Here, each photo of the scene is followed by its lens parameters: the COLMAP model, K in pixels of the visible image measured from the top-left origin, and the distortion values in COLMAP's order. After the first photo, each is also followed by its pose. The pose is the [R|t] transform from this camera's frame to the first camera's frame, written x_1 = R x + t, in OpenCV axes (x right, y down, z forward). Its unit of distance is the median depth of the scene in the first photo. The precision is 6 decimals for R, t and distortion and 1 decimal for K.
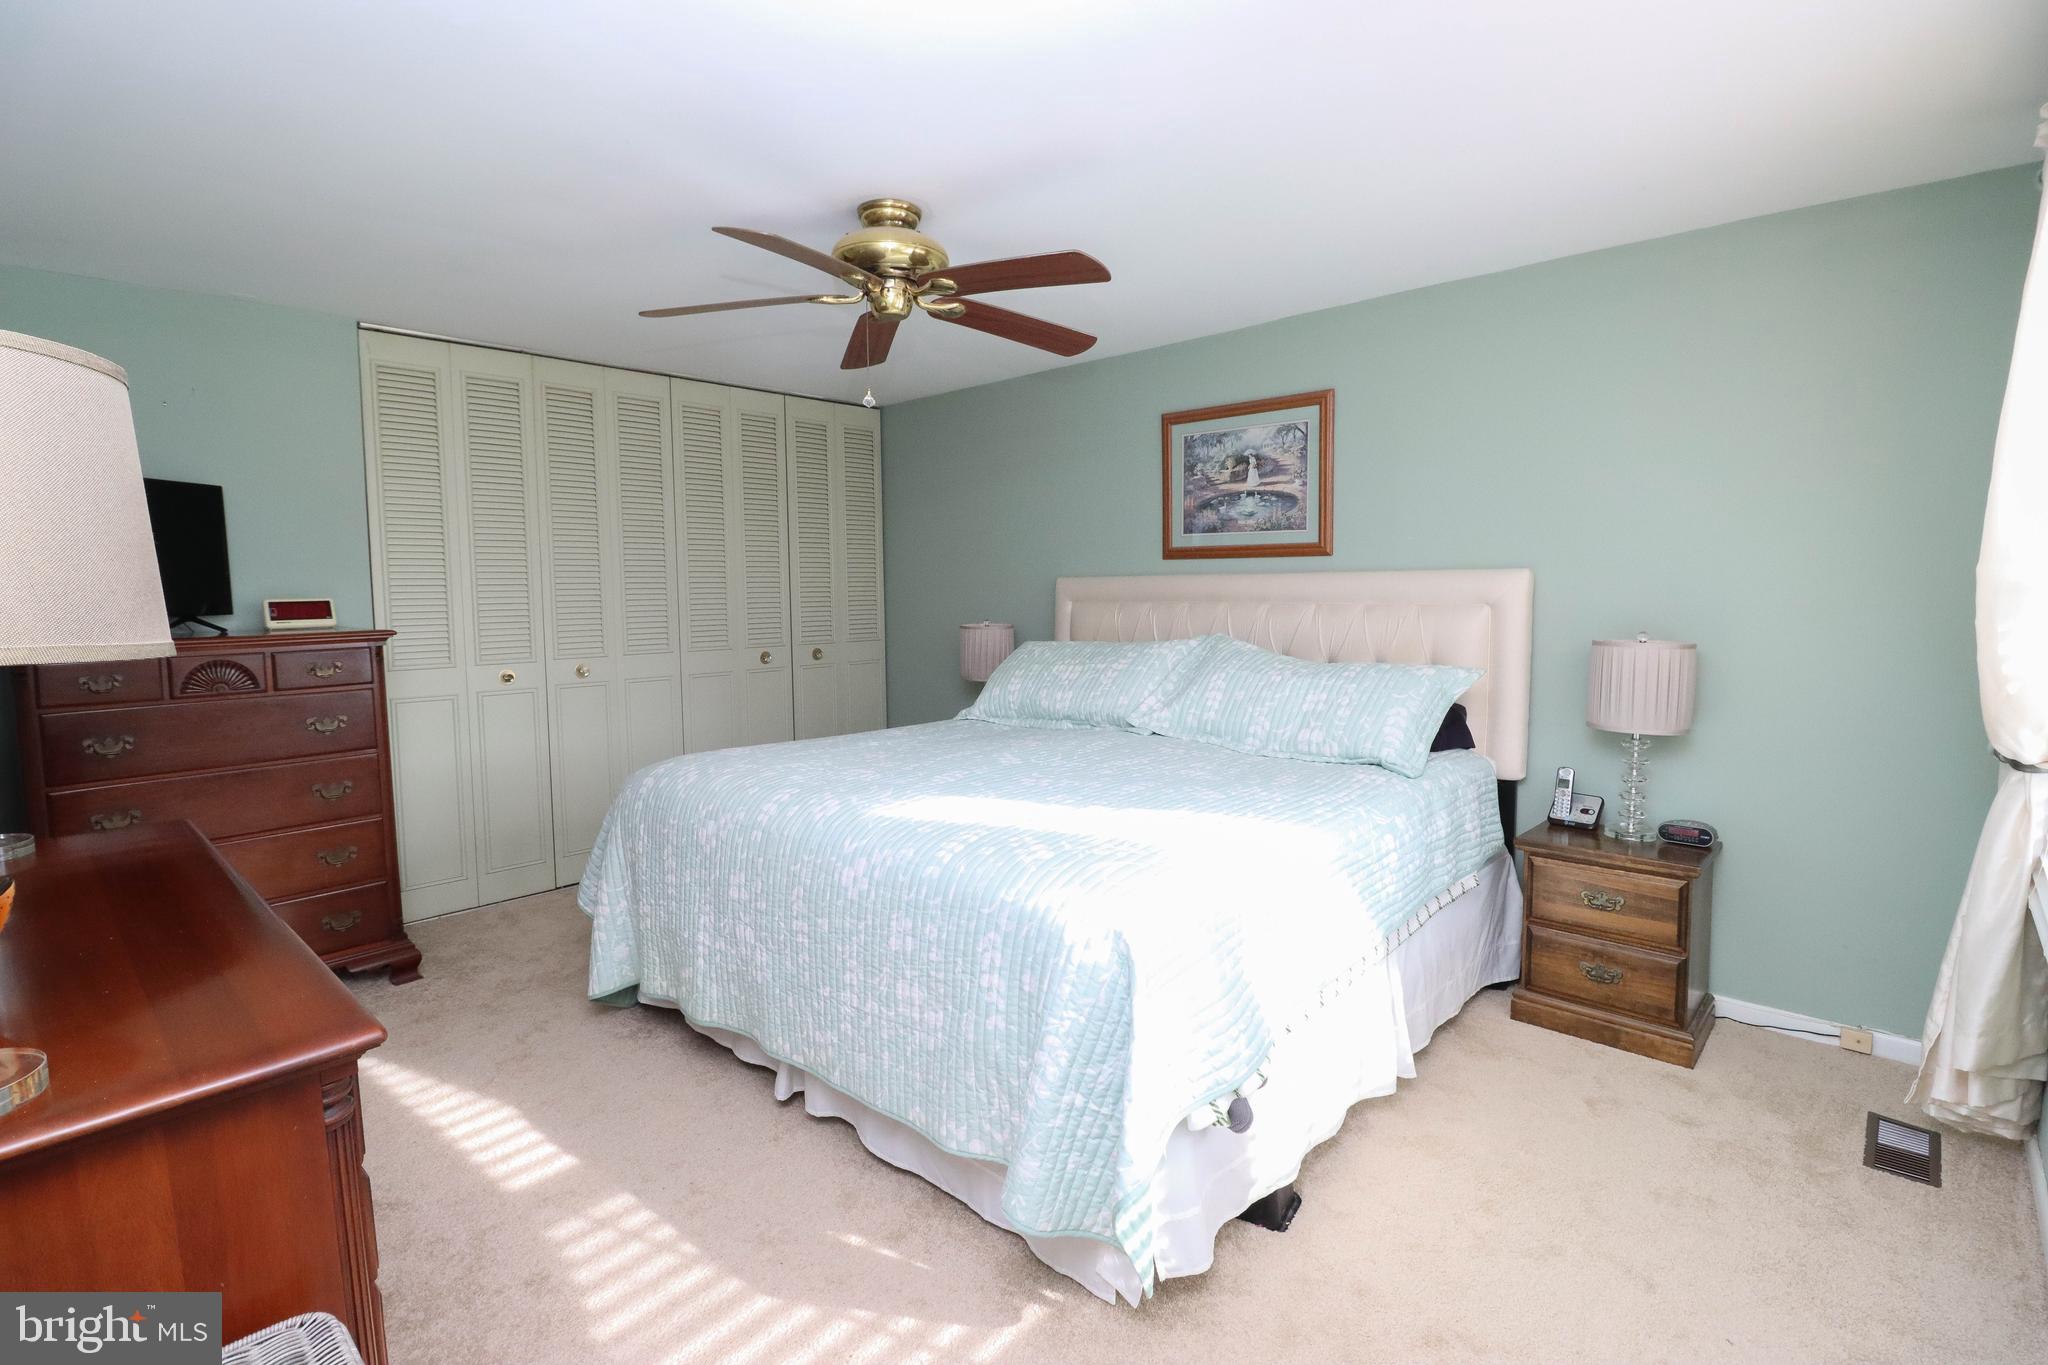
lens RADIAL K [[981.6, 0, 1092.5], [0, 981.6, 669.6], [0, 0, 1]] dist [-0.015562, -0.000171]
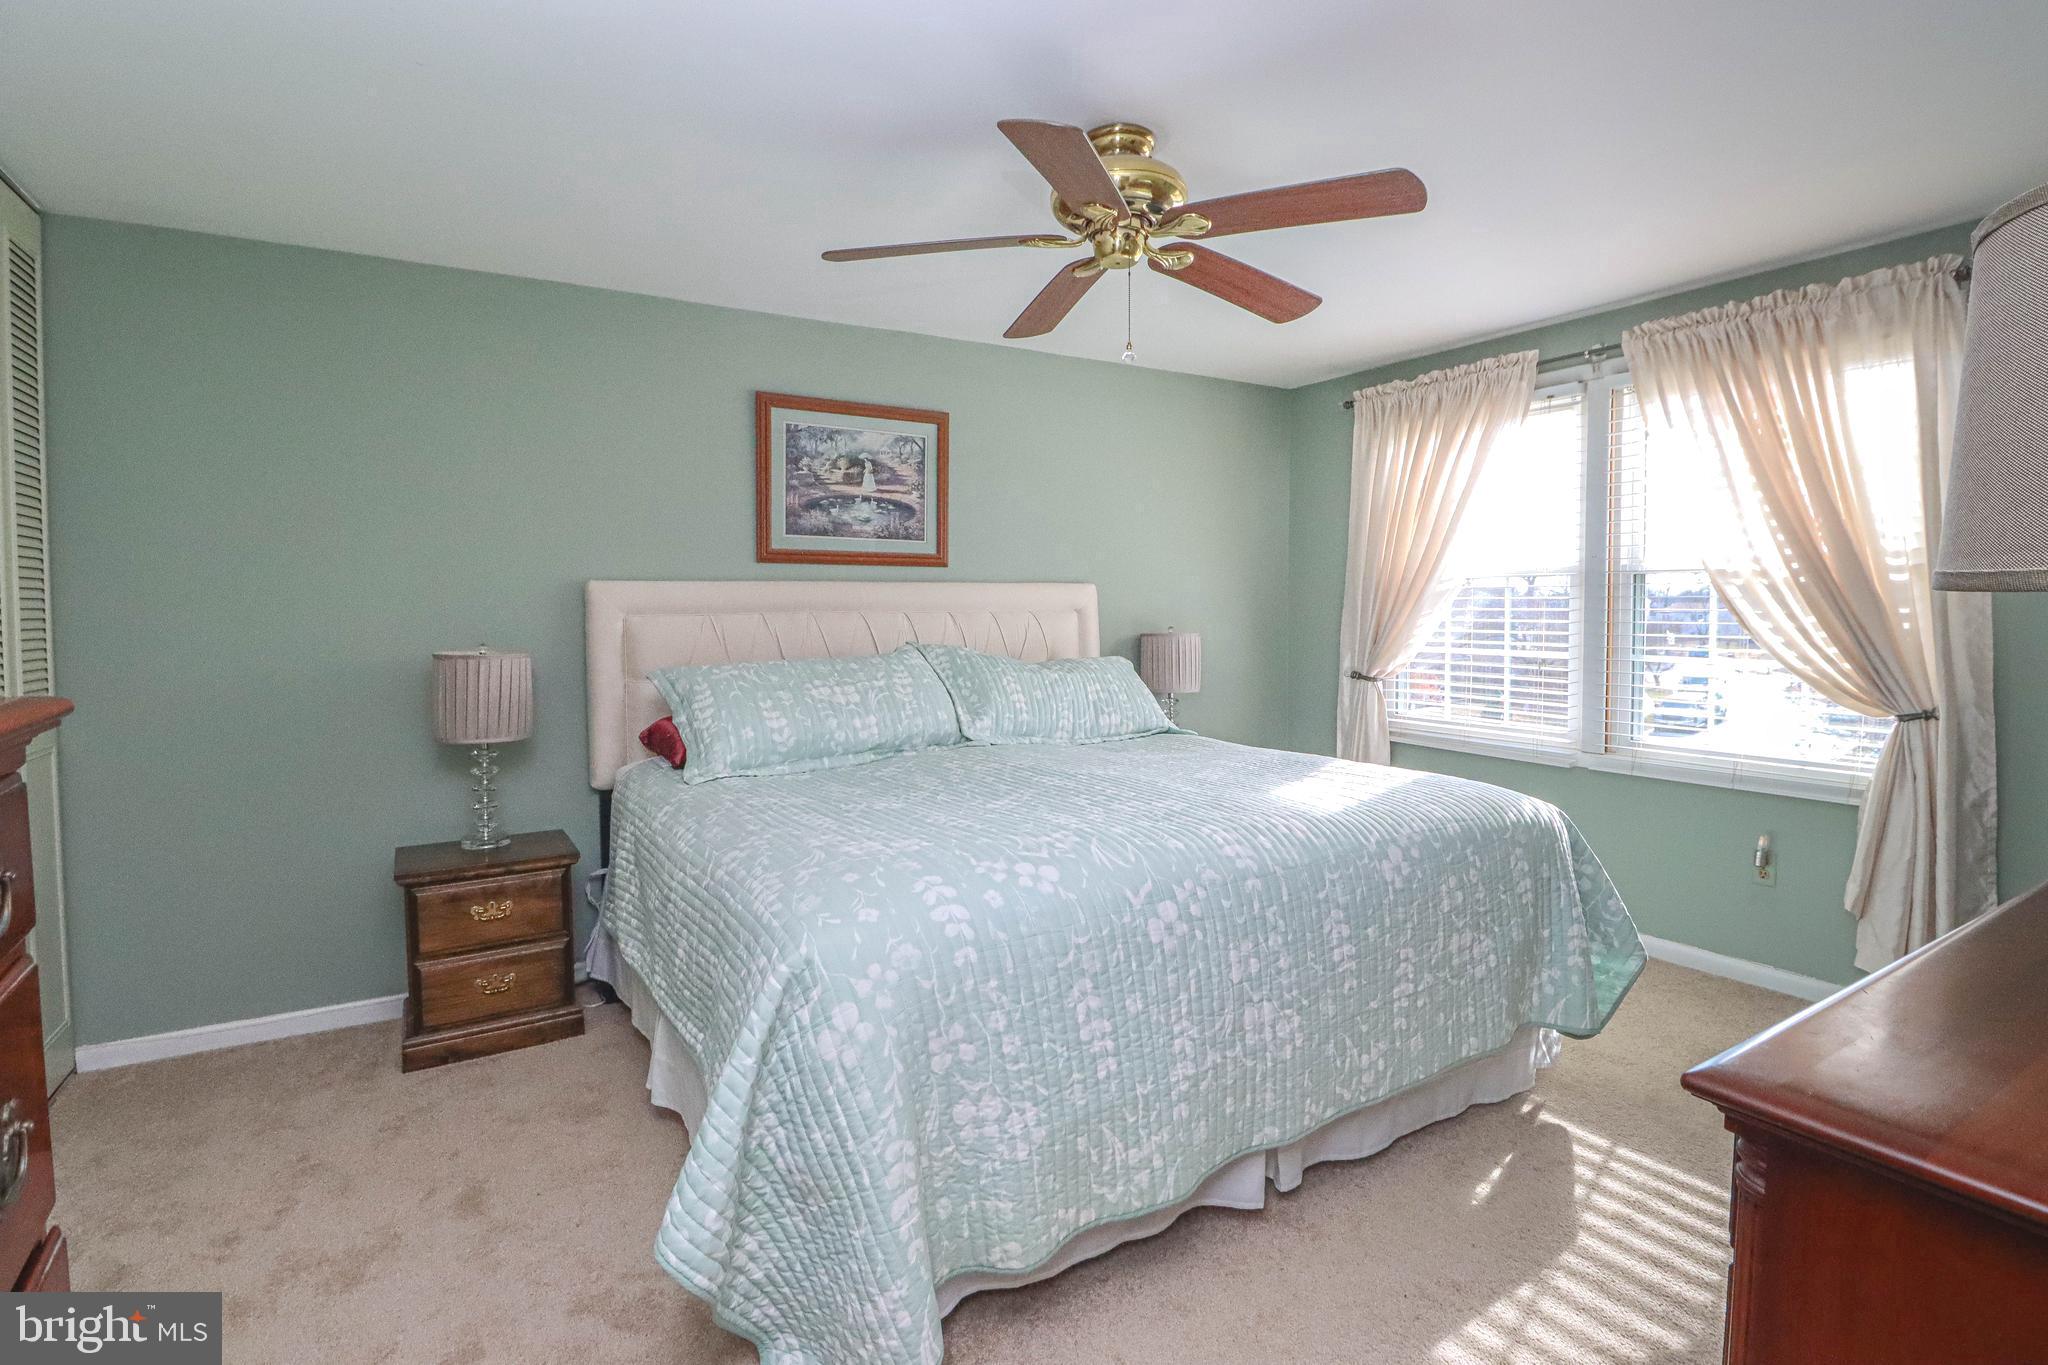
lens RADIAL K [[972.0, 0, 1017.1], [0, 972.0, 670.4], [0, 0, 1]] dist [0.003406, -0.009614]
pose [[0.305311, -0.053027, 0.950775, -0.717669], [0.084691, 0.996004, 0.028354, -0.026372], [-0.948479, 0.071866, 0.308582, 0.581490]]
